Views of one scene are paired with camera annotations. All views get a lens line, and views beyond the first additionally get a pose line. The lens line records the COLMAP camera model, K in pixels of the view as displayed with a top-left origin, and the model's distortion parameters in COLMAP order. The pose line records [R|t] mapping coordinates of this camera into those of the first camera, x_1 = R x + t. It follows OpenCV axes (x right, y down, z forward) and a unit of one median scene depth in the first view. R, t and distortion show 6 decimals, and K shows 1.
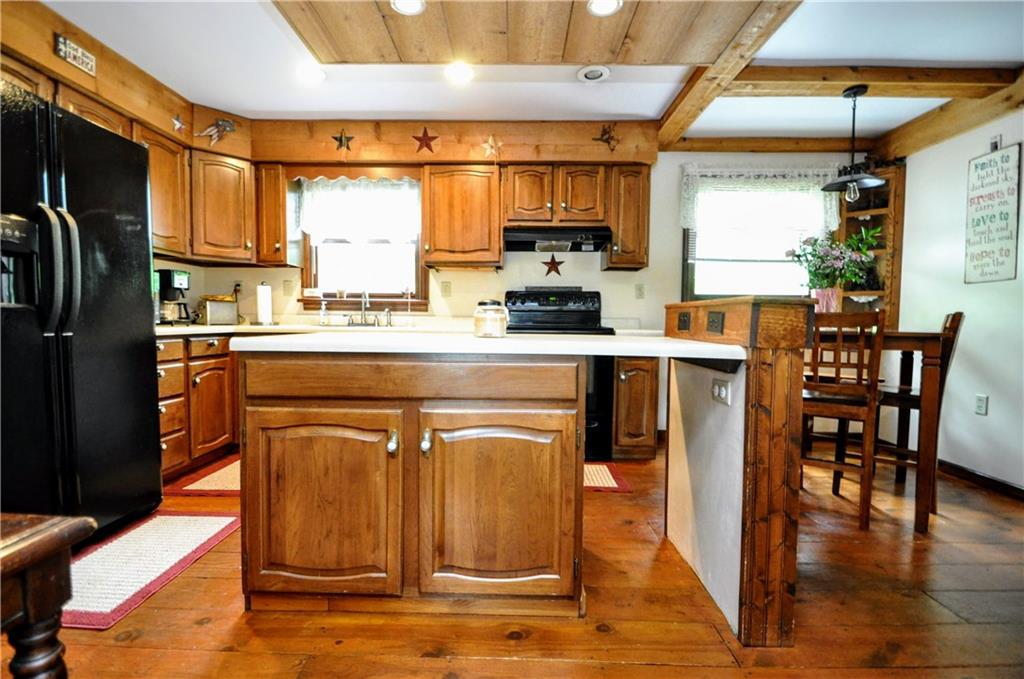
lens RADIAL K [[460.4, 0, 508.7], [0, 460.4, 341.7], [0, 0, 1]] dist [0.013570, -0.016125]
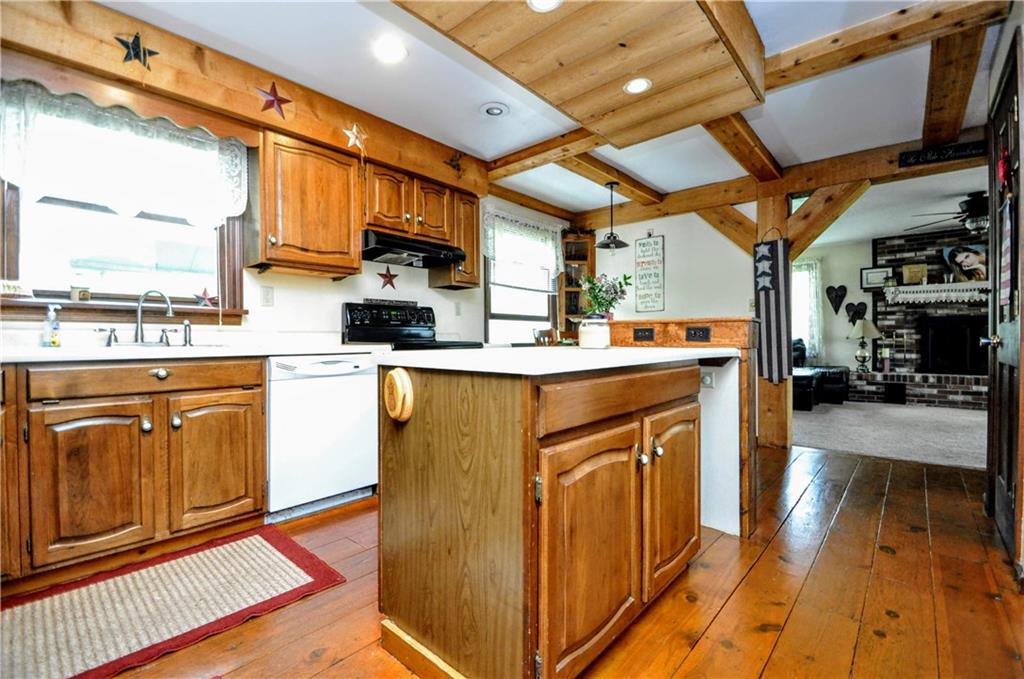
lens RADIAL K [[445.1, 0, 506.7], [0, 445.1, 341.8], [0, 0, 1]] dist [0.007912, -0.014458]
pose [[0.655960, -0.016239, 0.754621, -0.481333], [0.043869, 0.998899, -0.016638, -0.009103], [-0.753520, 0.044018, 0.655950, 0.244310]]
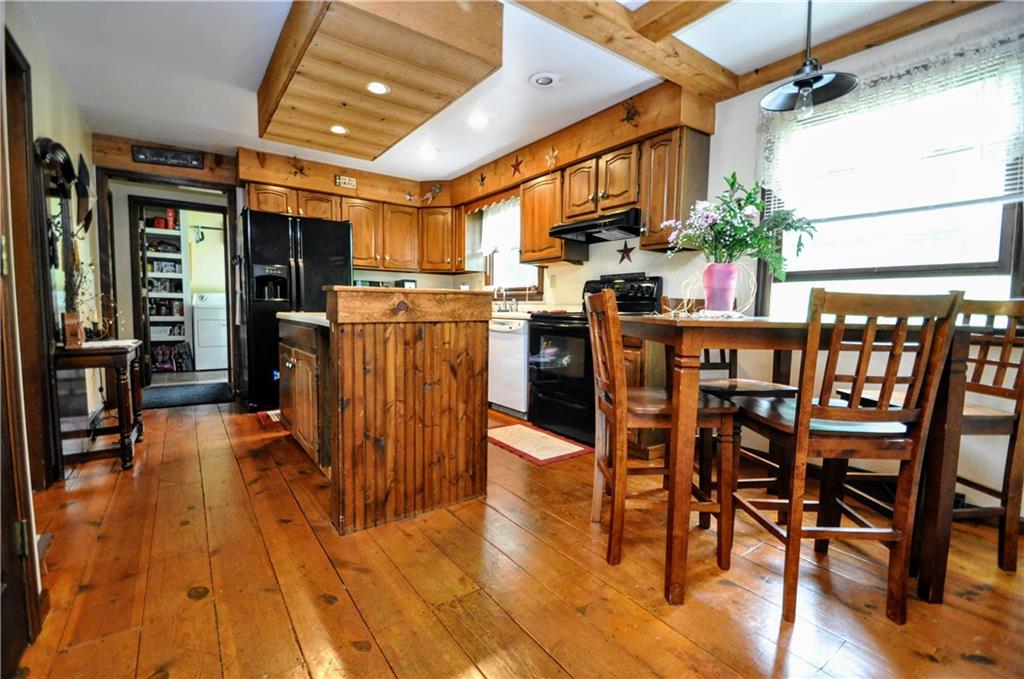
lens RADIAL K [[445.1, 0, 506.7], [0, 445.1, 341.8], [0, 0, 1]] dist [0.007912, -0.014458]
pose [[0.598937, 0.059318, -0.798597, 0.796585], [-0.041703, 0.998210, 0.042868, -0.003344], [0.799710, 0.007628, 0.600338, 0.239695]]
